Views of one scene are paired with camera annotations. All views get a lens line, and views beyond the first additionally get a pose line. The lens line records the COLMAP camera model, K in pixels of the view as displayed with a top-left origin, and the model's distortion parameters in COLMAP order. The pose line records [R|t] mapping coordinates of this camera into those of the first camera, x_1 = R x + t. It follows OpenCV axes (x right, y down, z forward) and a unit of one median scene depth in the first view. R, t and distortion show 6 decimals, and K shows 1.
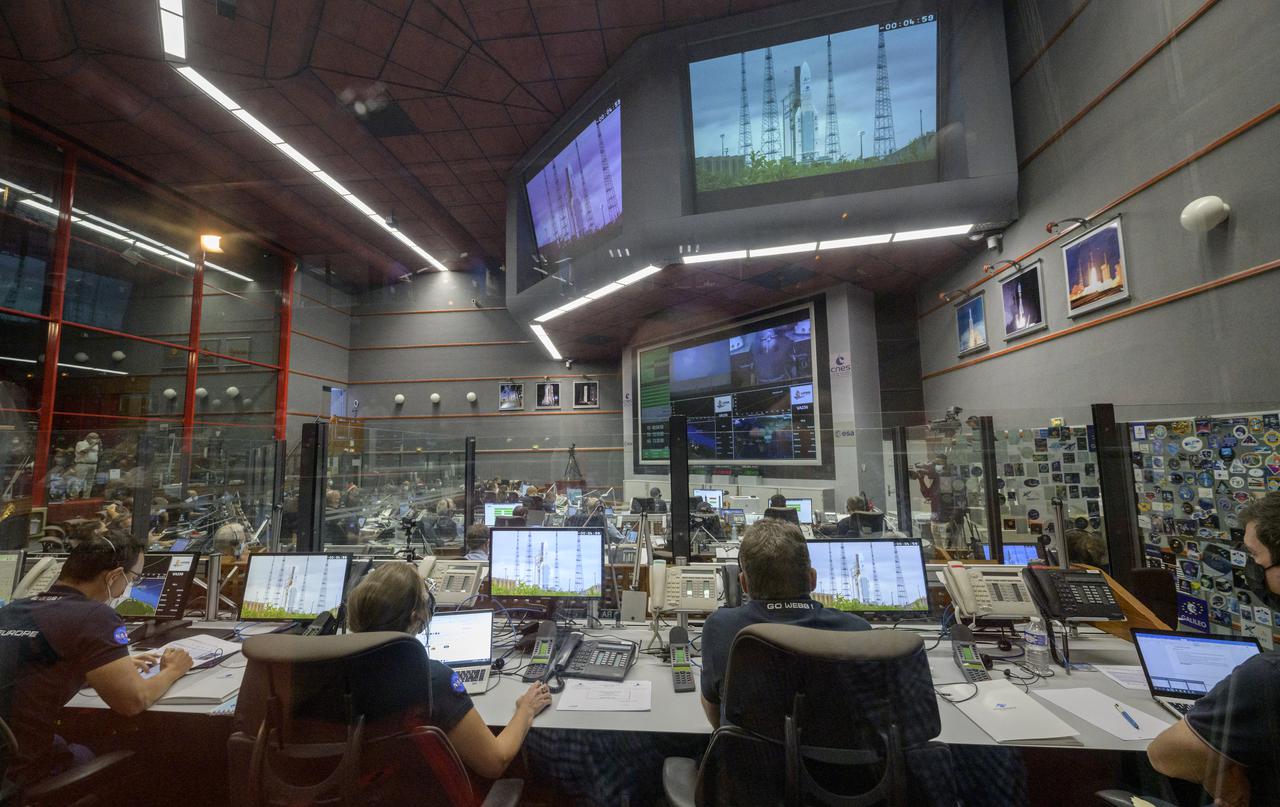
lens RADIAL K [[530.9, 0, 640.0], [0, 530.9, 403.5], [0, 0, 1]] dist [0.000124, 0.000023]
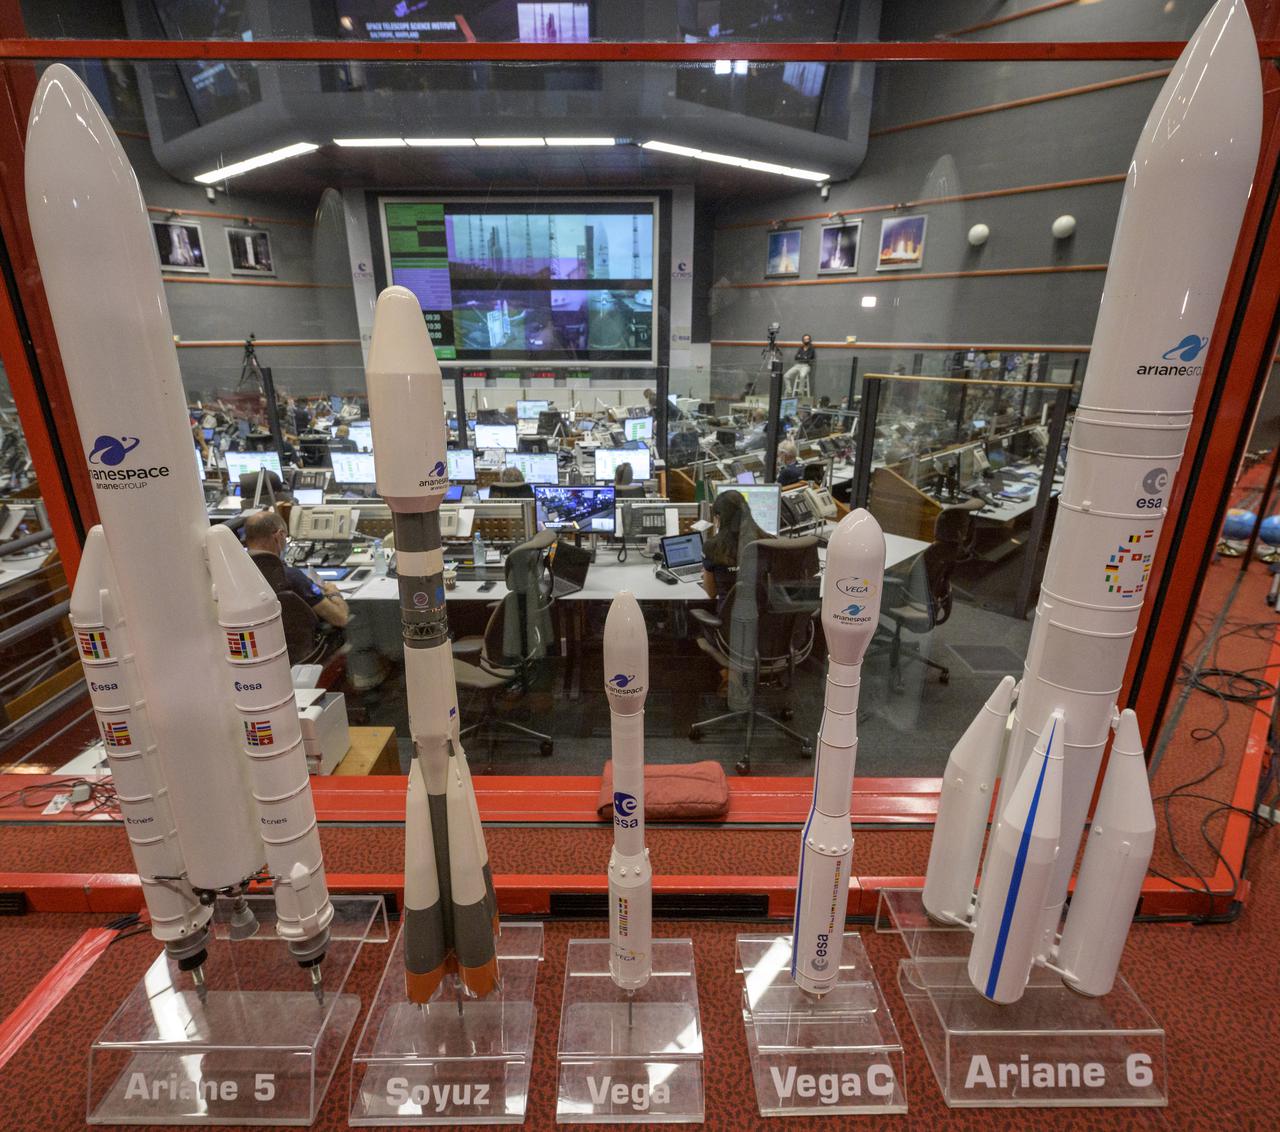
lens RADIAL K [[684.2, 0, 640.0], [0, 684.2, 566.0], [0, 0, 1]] dist [0.000771, 0.000156]
pose [[0.590368, -0.252634, 0.766578, -1.172193], [-0.091522, 0.922674, 0.374562, -0.041951], [-0.801929, -0.291288, 0.521595, 0.219586]]
